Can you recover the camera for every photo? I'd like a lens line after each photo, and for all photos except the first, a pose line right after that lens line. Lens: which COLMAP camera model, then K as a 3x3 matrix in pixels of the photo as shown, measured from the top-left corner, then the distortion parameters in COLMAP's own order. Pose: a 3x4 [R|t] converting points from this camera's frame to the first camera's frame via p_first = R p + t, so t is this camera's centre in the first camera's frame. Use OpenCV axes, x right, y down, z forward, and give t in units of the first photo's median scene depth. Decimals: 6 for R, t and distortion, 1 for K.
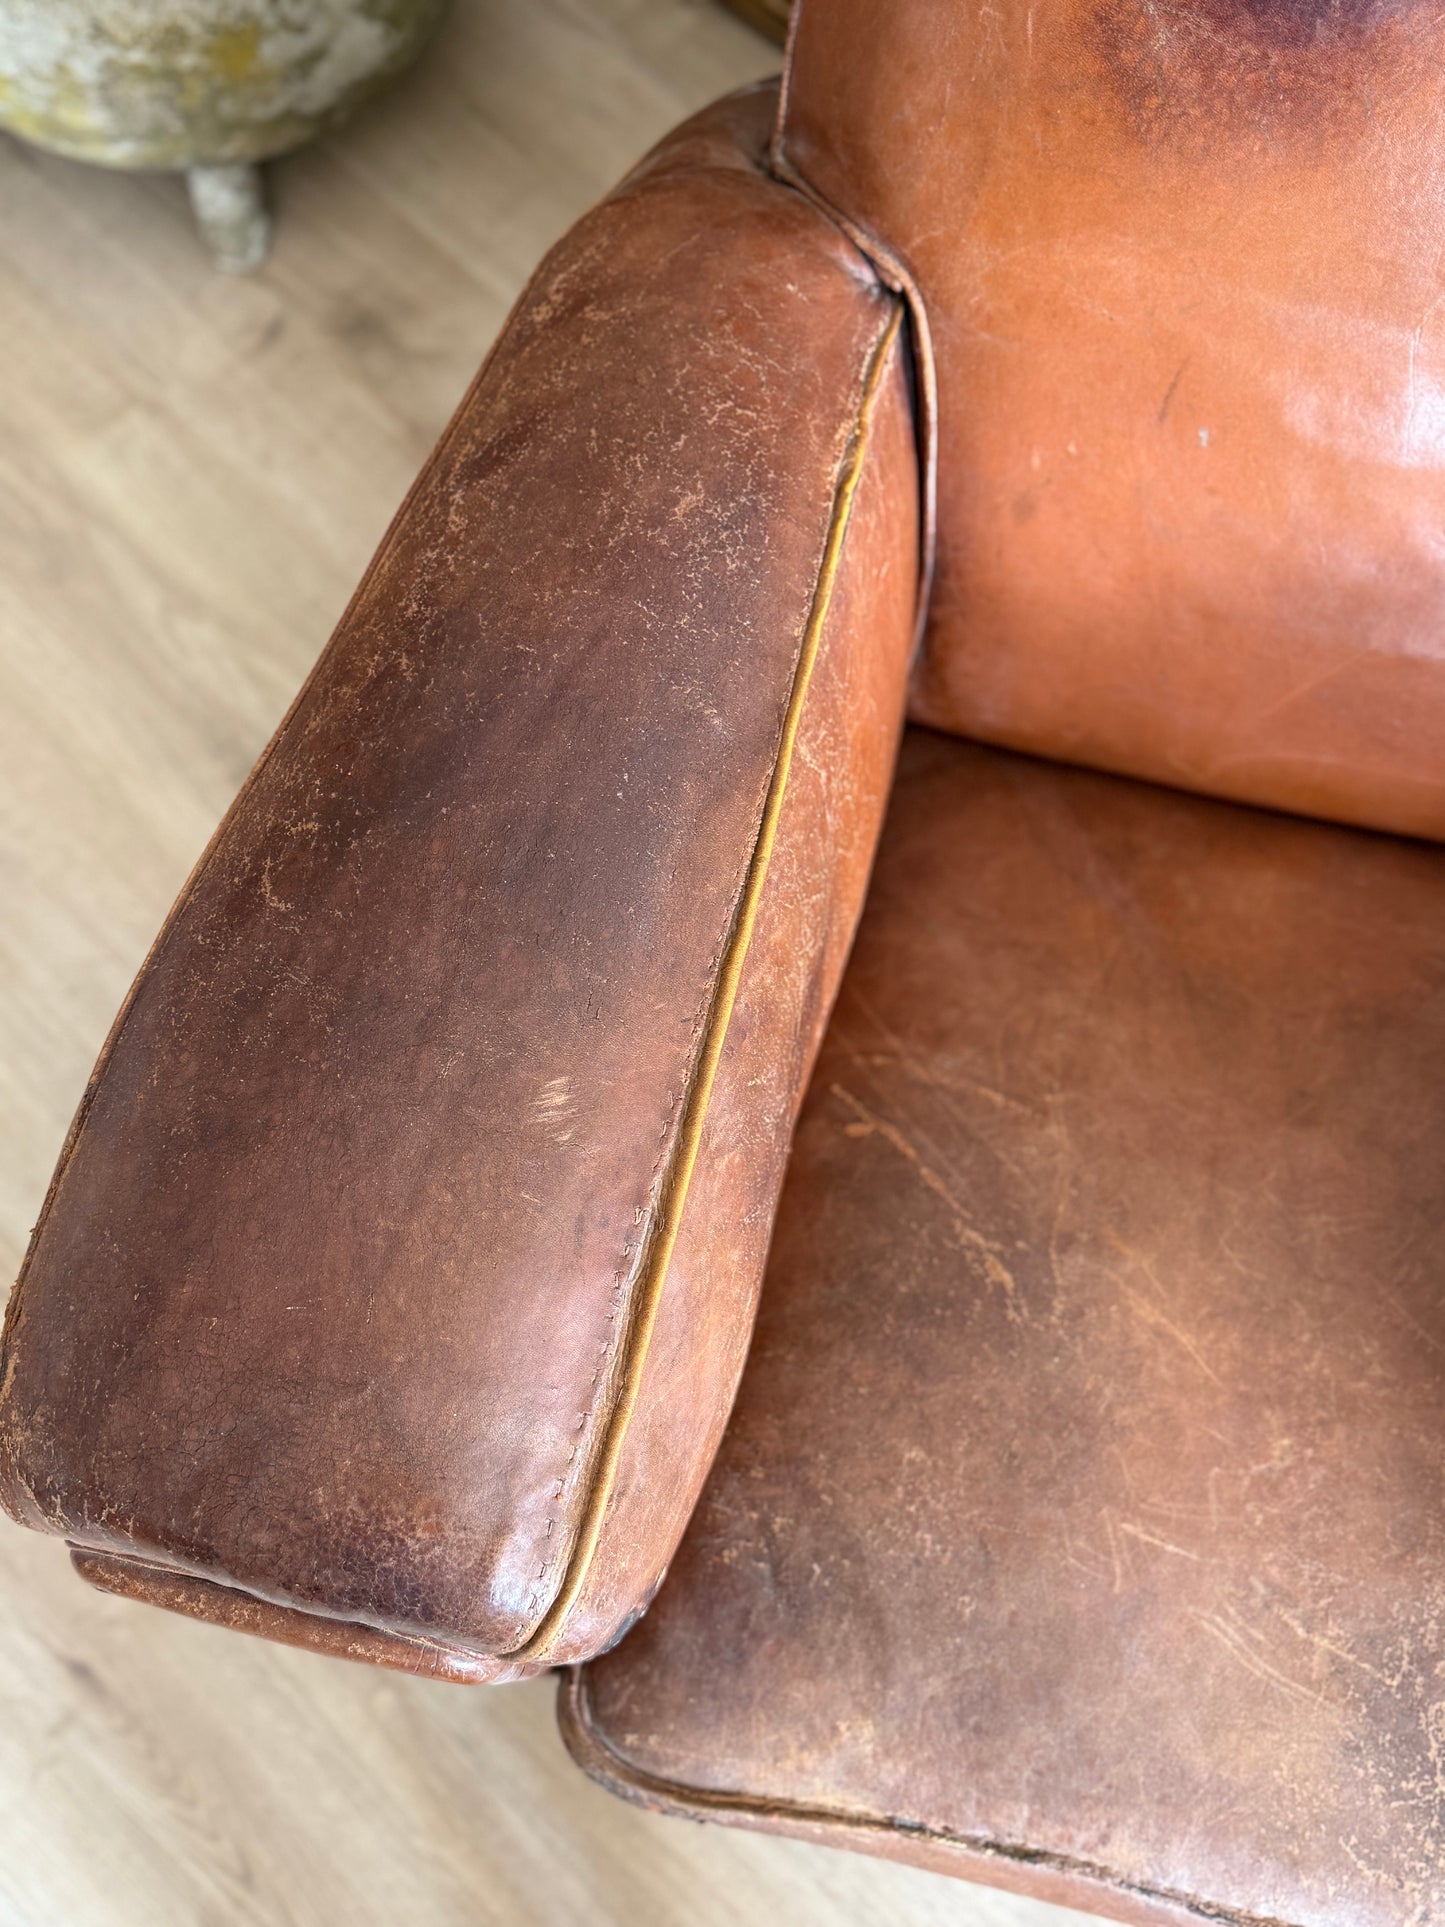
lens RADIAL K [[1942.2, 0, 735.6], [0, 1942.2, 964.2], [0, 0, 1]] dist [0.138449, -0.313991]
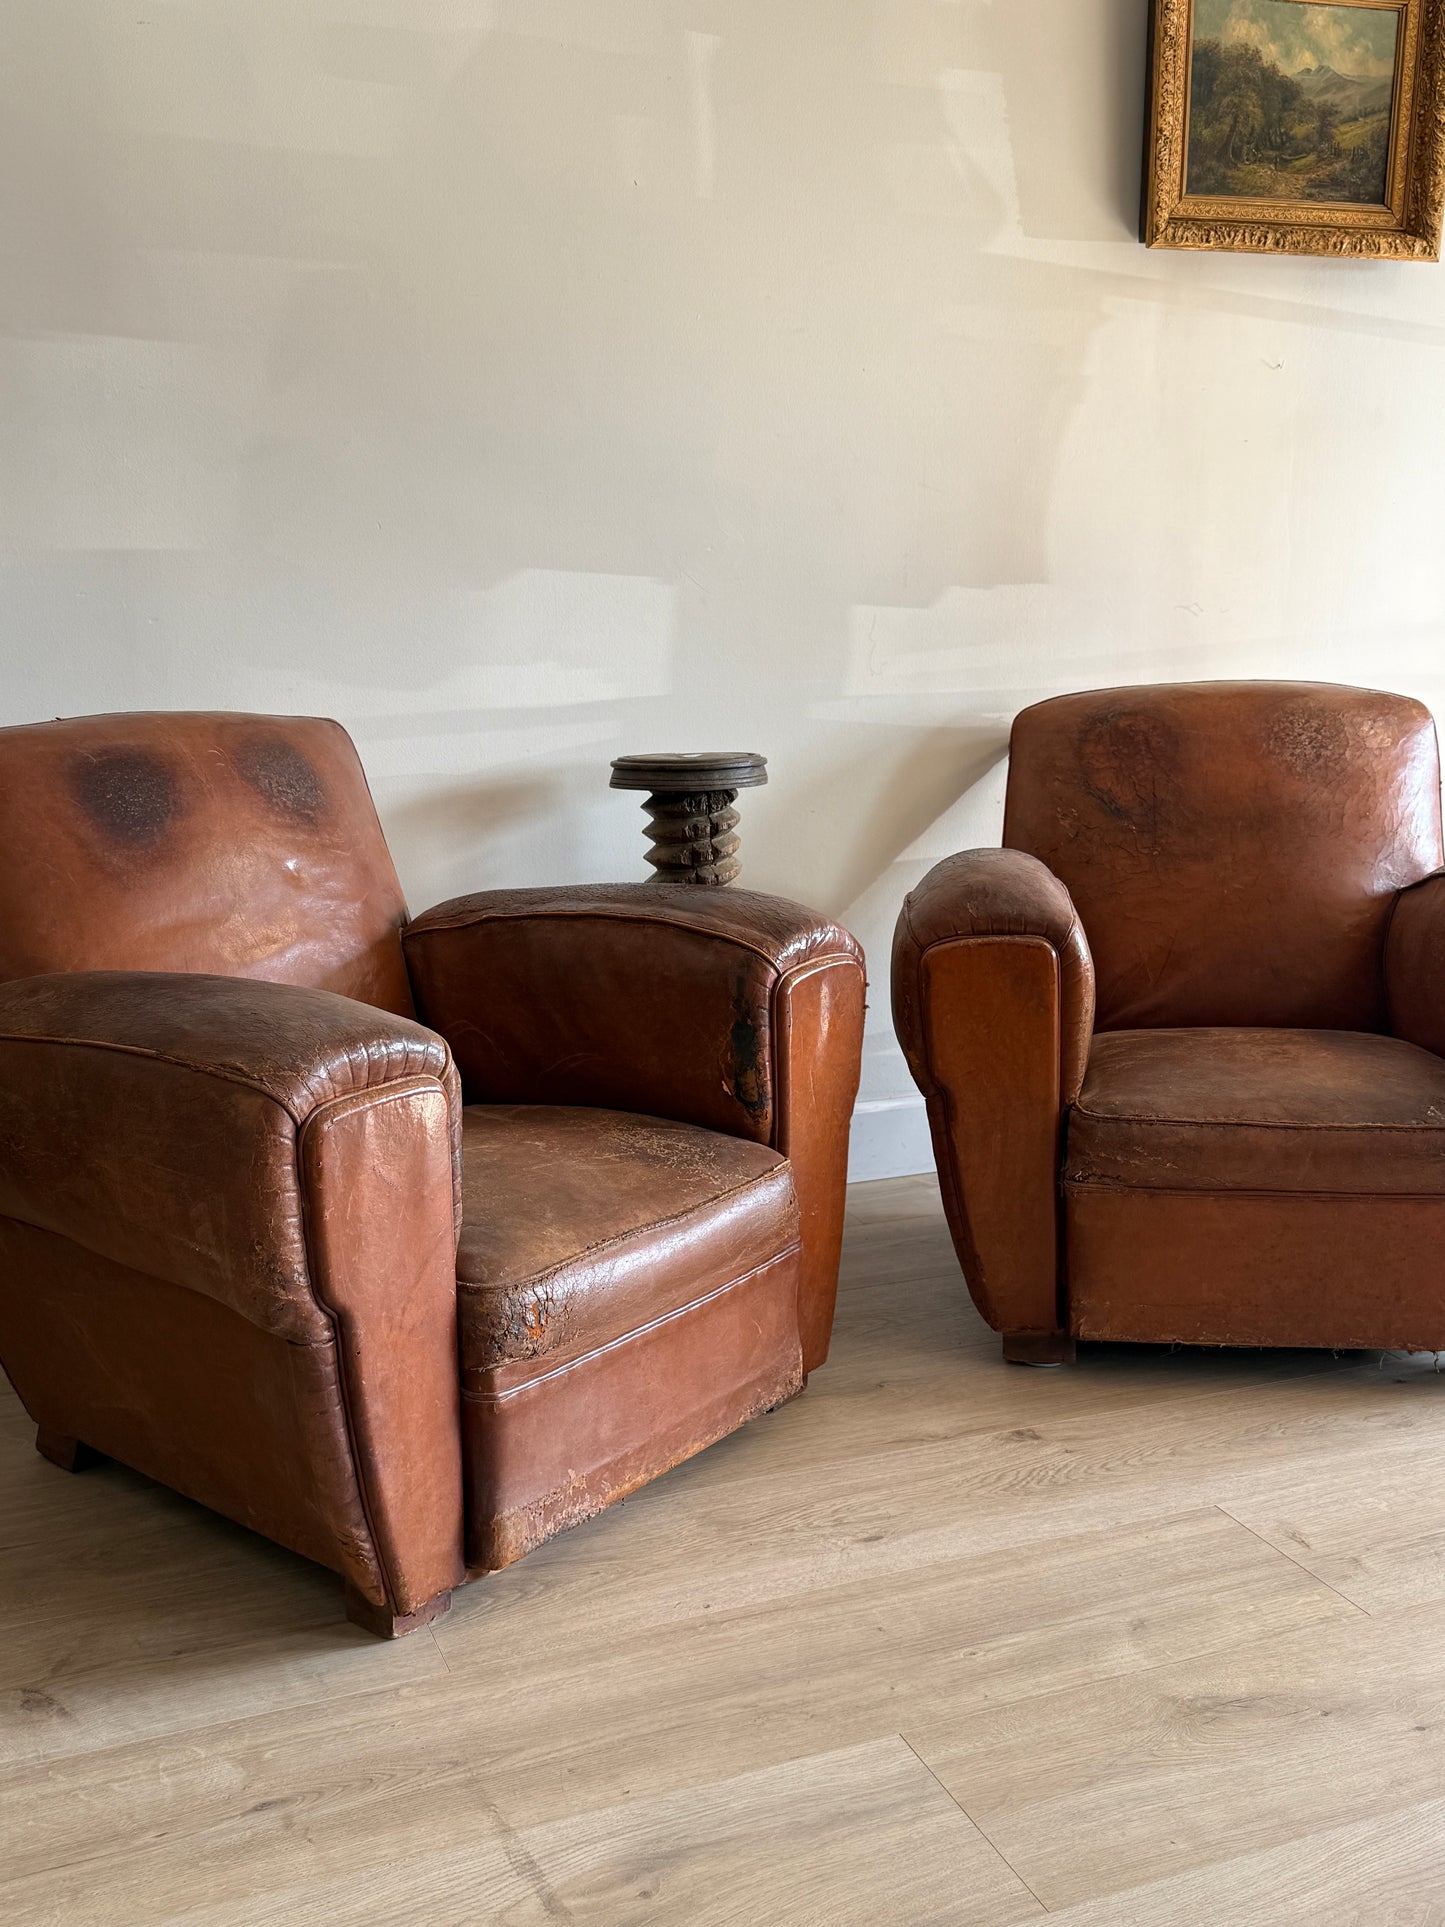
lens RADIAL K [[1879.6, 0, 721.3], [0, 1879.6, 960.8], [0, 0, 1]] dist [0.187822, -0.420980]
pose [[0.402517, -0.166421, 0.900158, -1.798156], [0.864553, 0.392316, -0.314065, 1.138625], [-0.300879, 0.904650, 0.301794, -0.008380]]
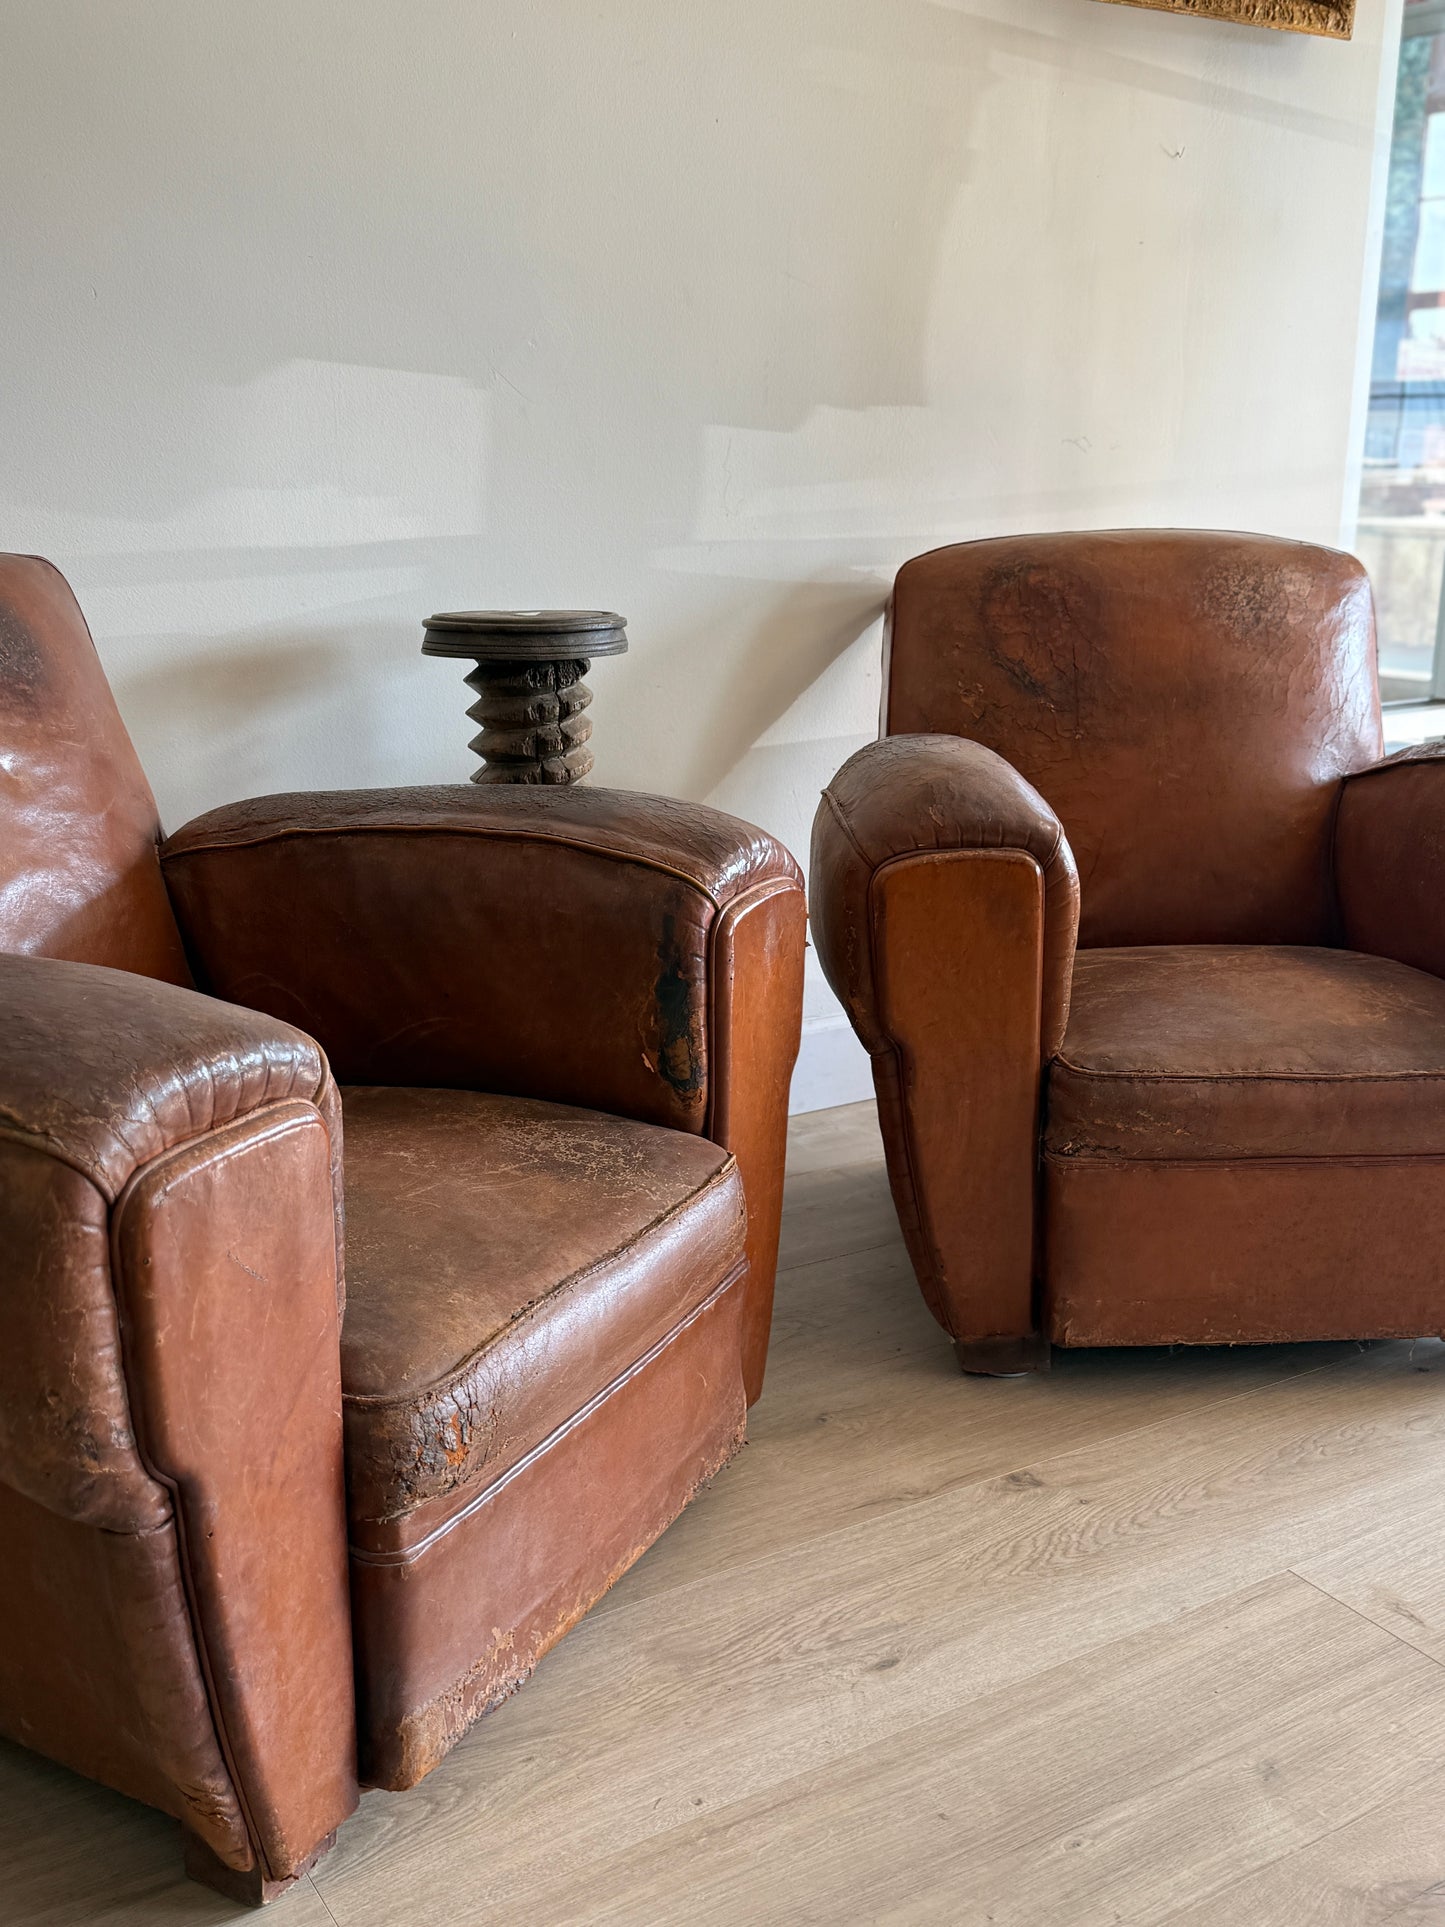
lens RADIAL K [[1885.6, 0, 733.2], [0, 1885.6, 969.4], [0, 0, 1]] dist [0.196845, -0.455767]
pose [[0.227036, -0.240236, 0.943791, -1.291669], [0.913372, 0.388807, -0.120750, 0.682831], [-0.337944, 0.889447, 0.307698, 0.213089]]
